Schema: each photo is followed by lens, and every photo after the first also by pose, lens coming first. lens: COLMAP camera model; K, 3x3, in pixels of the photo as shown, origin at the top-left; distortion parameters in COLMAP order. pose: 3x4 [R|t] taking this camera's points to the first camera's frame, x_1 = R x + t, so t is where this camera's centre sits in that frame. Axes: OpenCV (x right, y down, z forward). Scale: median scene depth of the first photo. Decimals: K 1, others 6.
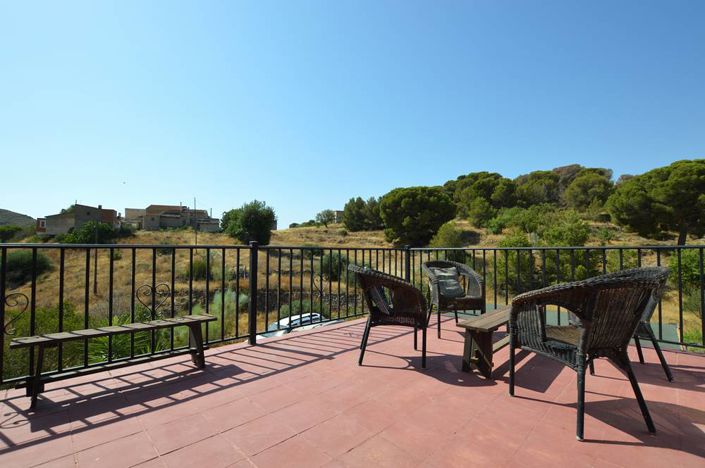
lens RADIAL K [[321.5, 0, 352.5], [0, 321.5, 234.0], [0, 0, 1]] dist [-0.028734, 0.000885]
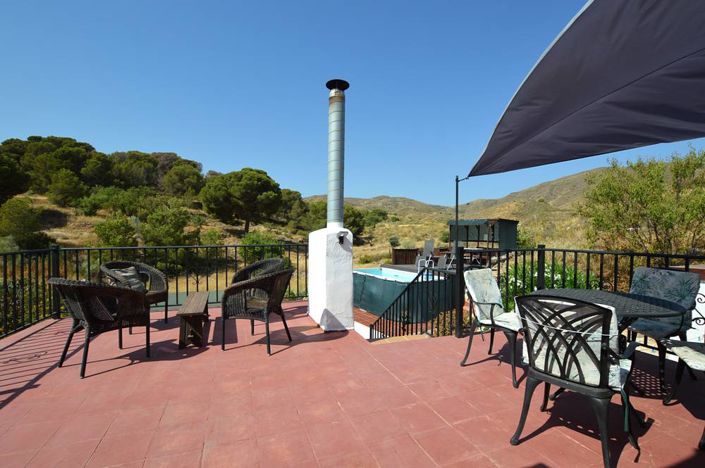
lens RADIAL K [[316.3, 0, 348.7], [0, 316.3, 238.1], [0, 0, 1]] dist [-0.026466, 0.000956]
pose [[0.422958, -0.019543, 0.905939, -0.020216], [-0.043778, 0.998159, 0.041971, -0.004219], [-0.905091, -0.057412, 0.421324, -0.005474]]
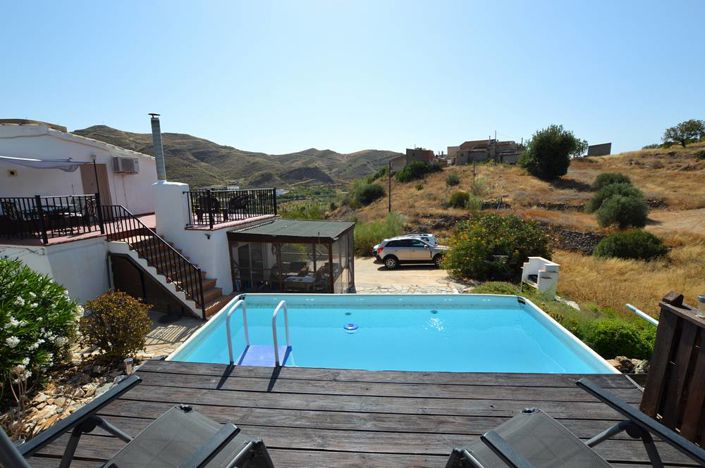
lens RADIAL K [[316.3, 0, 348.7], [0, 316.3, 238.1], [0, 0, 1]] dist [-0.026466, 0.000956]
pose [[0.524619, 0.141021, -0.839576, 0.193510], [0.057177, 0.978122, 0.200020, -0.003153], [0.849415, -0.152938, 0.505078, 0.019114]]
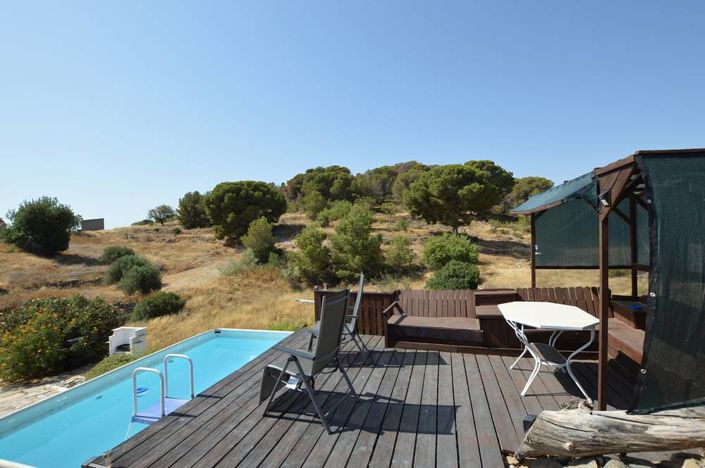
lens RADIAL K [[321.5, 0, 352.5], [0, 321.5, 234.0], [0, 0, 1]] dist [-0.028734, 0.000885]
pose [[0.937435, -0.047459, 0.344910, 0.167815], [0.038335, 0.998712, 0.033230, -0.007107], [-0.346043, -0.017929, 0.938047, -0.024438]]
